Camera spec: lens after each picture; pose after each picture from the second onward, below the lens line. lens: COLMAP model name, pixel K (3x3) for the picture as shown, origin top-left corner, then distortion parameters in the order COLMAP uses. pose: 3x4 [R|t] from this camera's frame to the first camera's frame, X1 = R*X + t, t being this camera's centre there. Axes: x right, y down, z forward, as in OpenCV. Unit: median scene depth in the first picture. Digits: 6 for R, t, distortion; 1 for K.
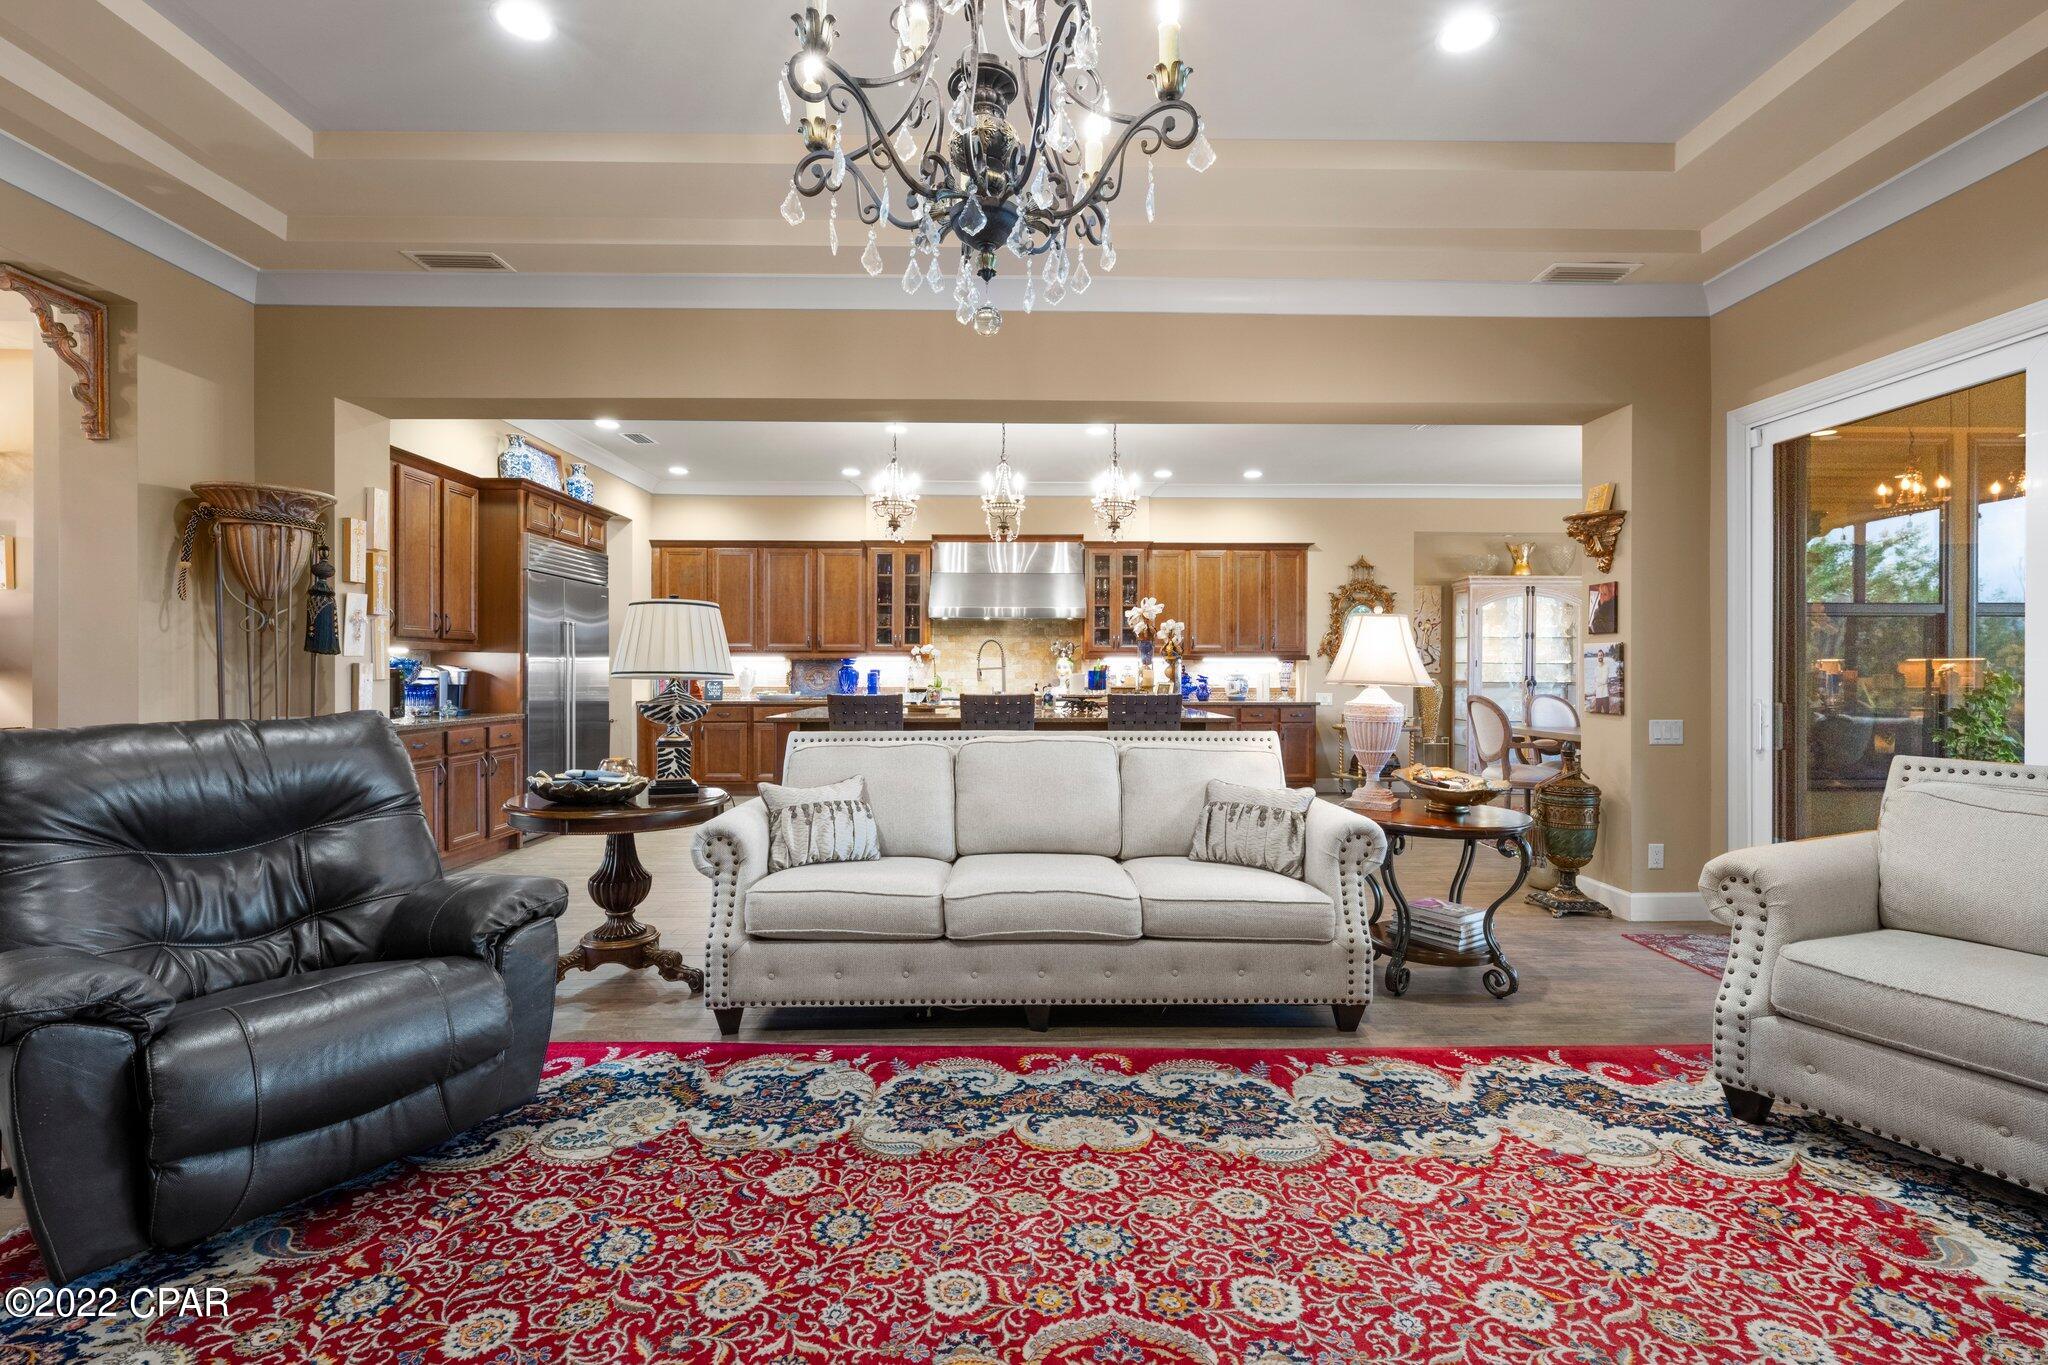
lens RADIAL K [[909.4, 0, 1028.3], [0, 909.4, 671.6], [0, 0, 1]] dist [0.001426, -0.001331]
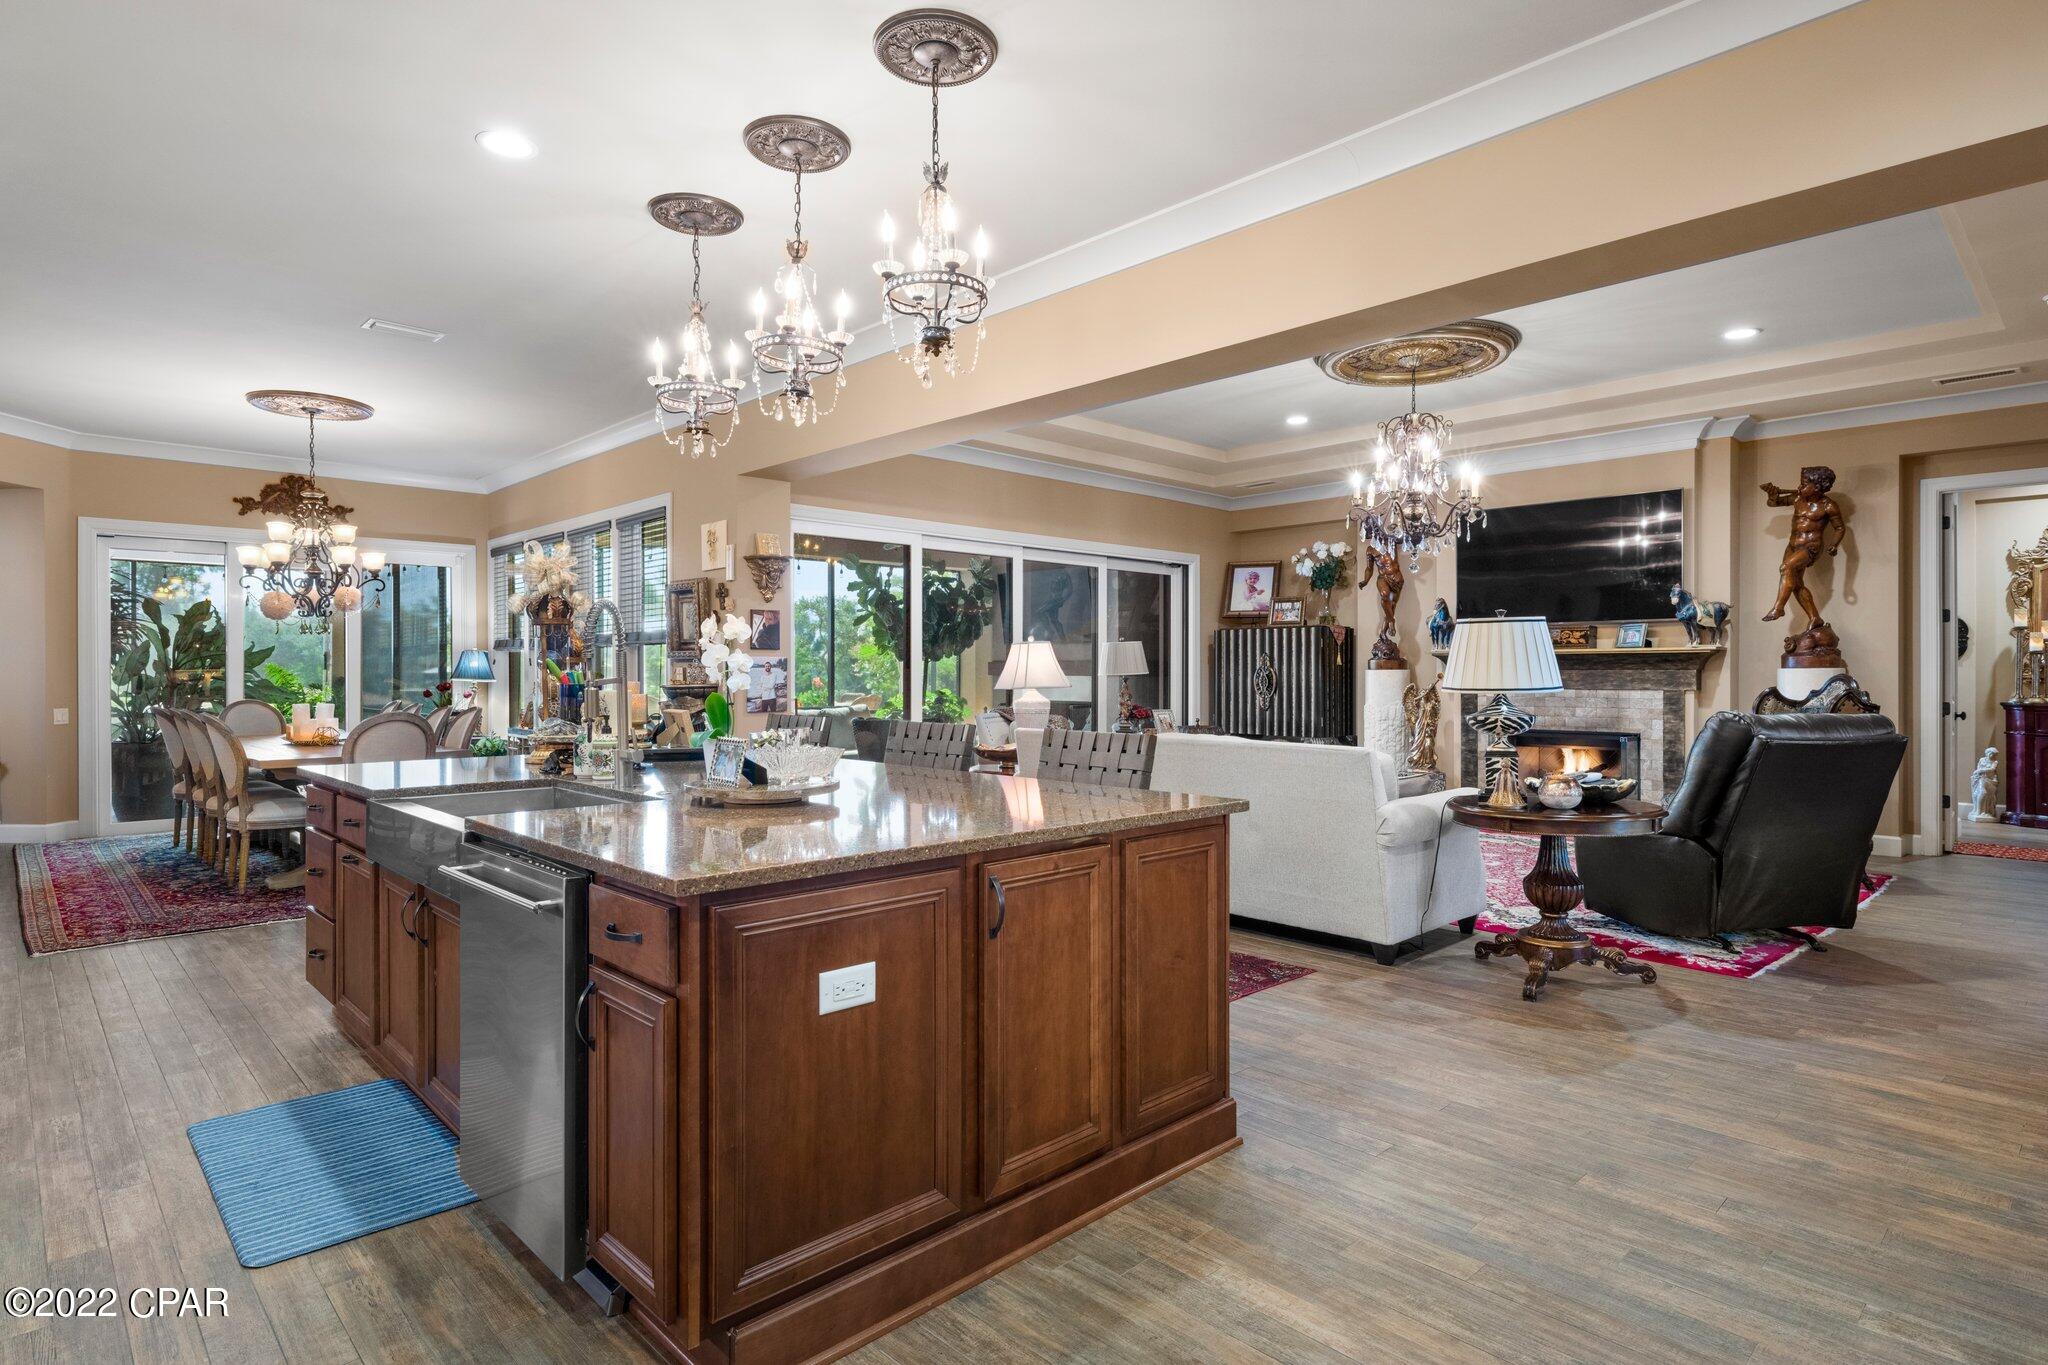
lens RADIAL K [[1073.9, 0, 1023.7], [0, 1073.9, 674.1], [0, 0, 1]] dist [0.007511, -0.000596]
pose [[-0.678130, -0.003479, 0.734934, -1.127927], [-0.001528, 0.999993, 0.003324, -0.019201], [-0.734940, 0.001131, -0.678131, 2.726323]]
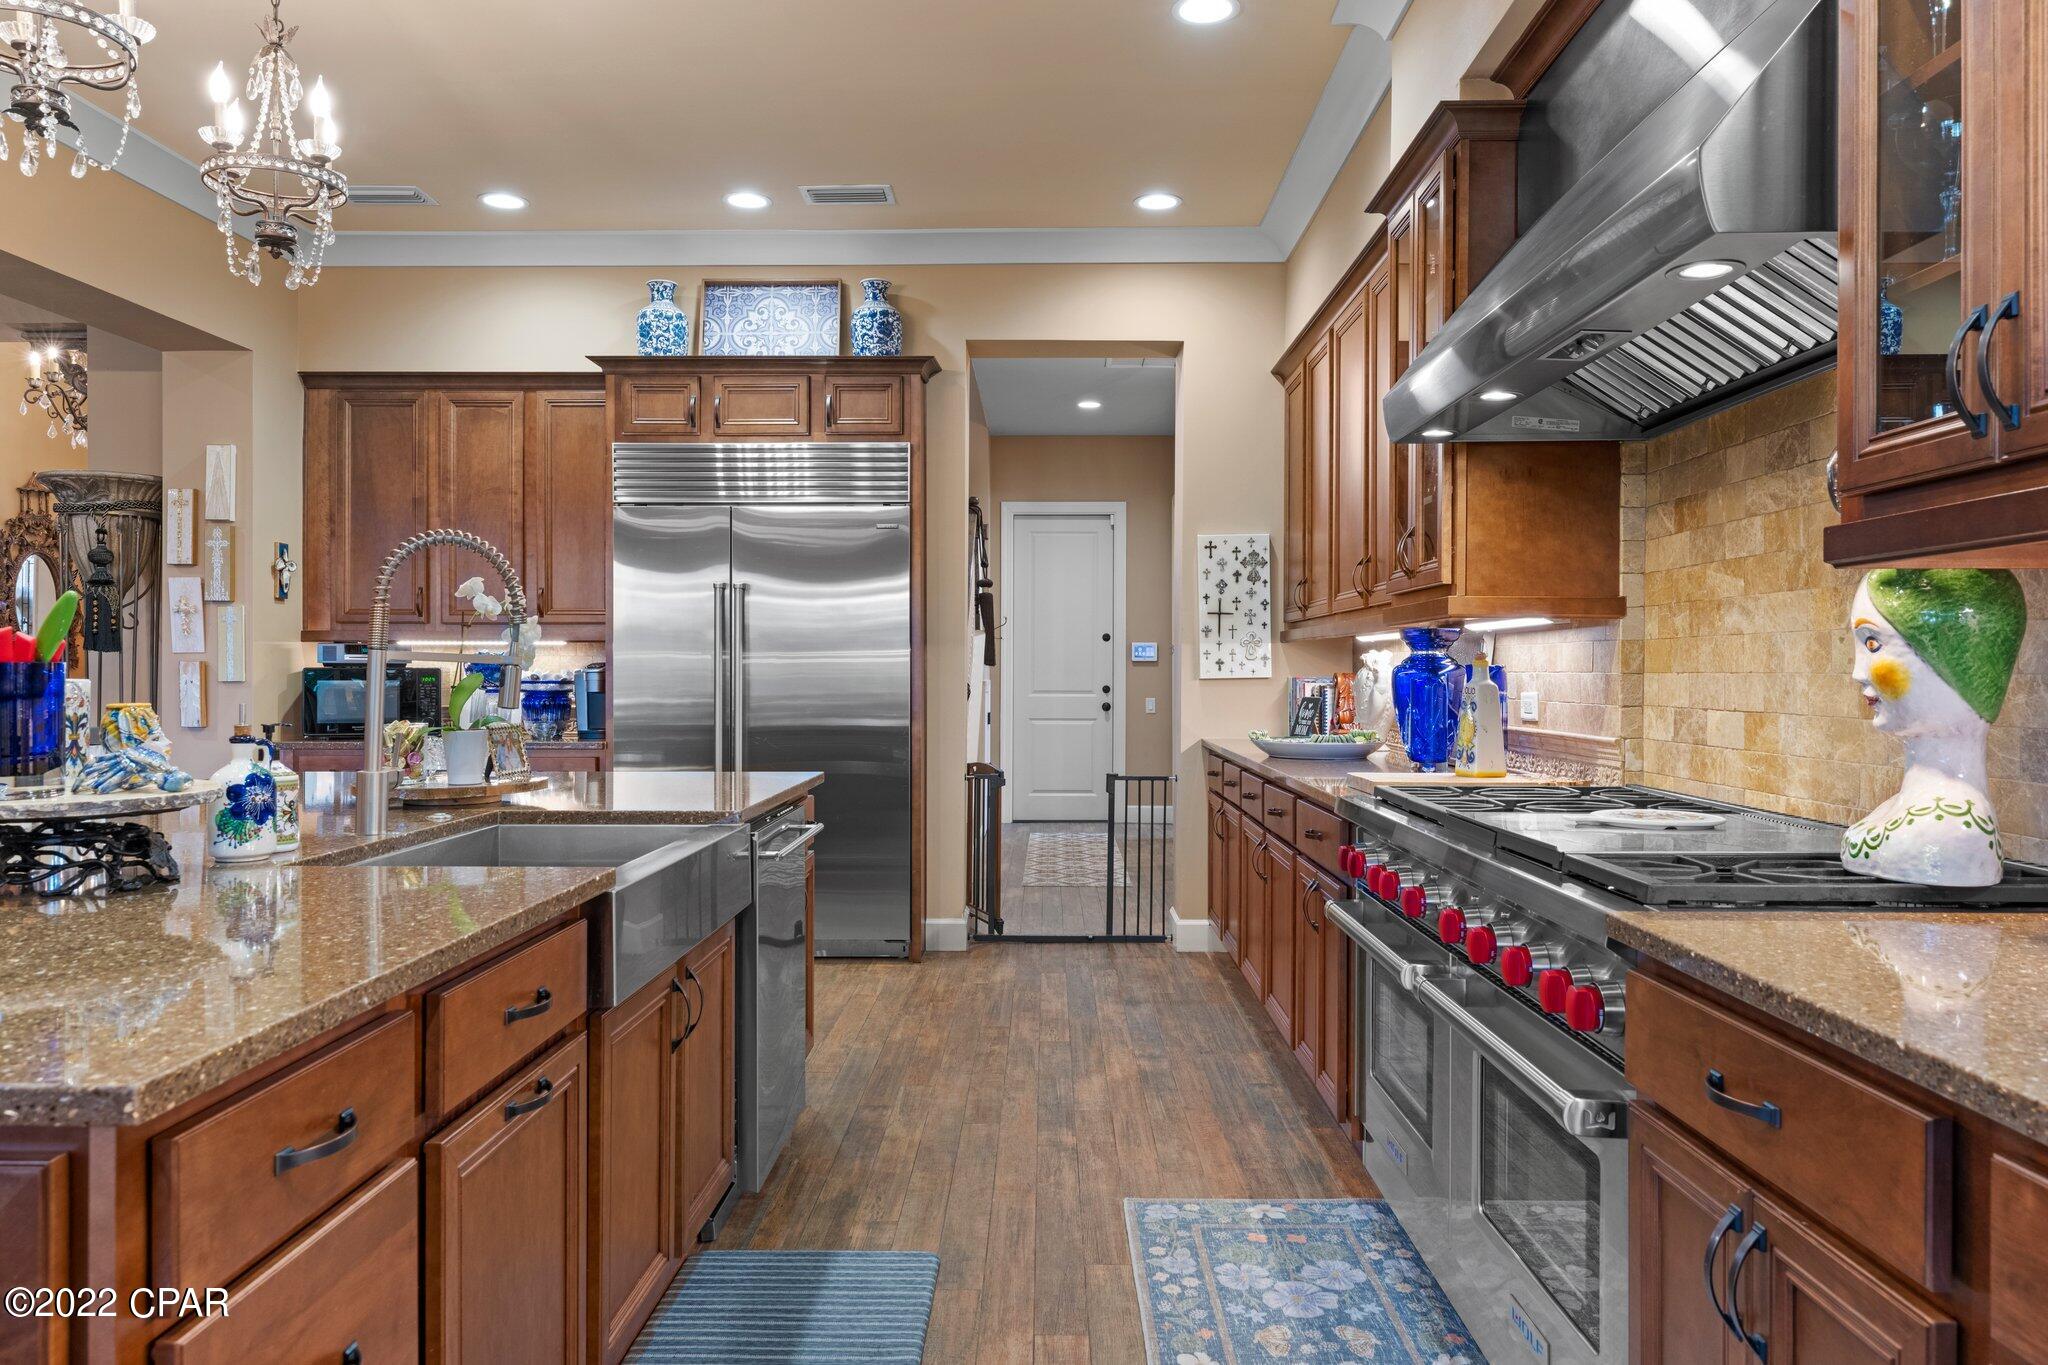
lens RADIAL K [[1414.2, 0, 1032.2], [0, 1414.2, 676.9], [0, 0, 1]] dist [-0.001677, -0.000230]
pose [[-0.036120, 0.001705, -0.999346, 0.757782], [-0.010540, 0.999942, 0.002087, 0.005425], [0.999292, 0.010608, -0.036100, 2.707352]]
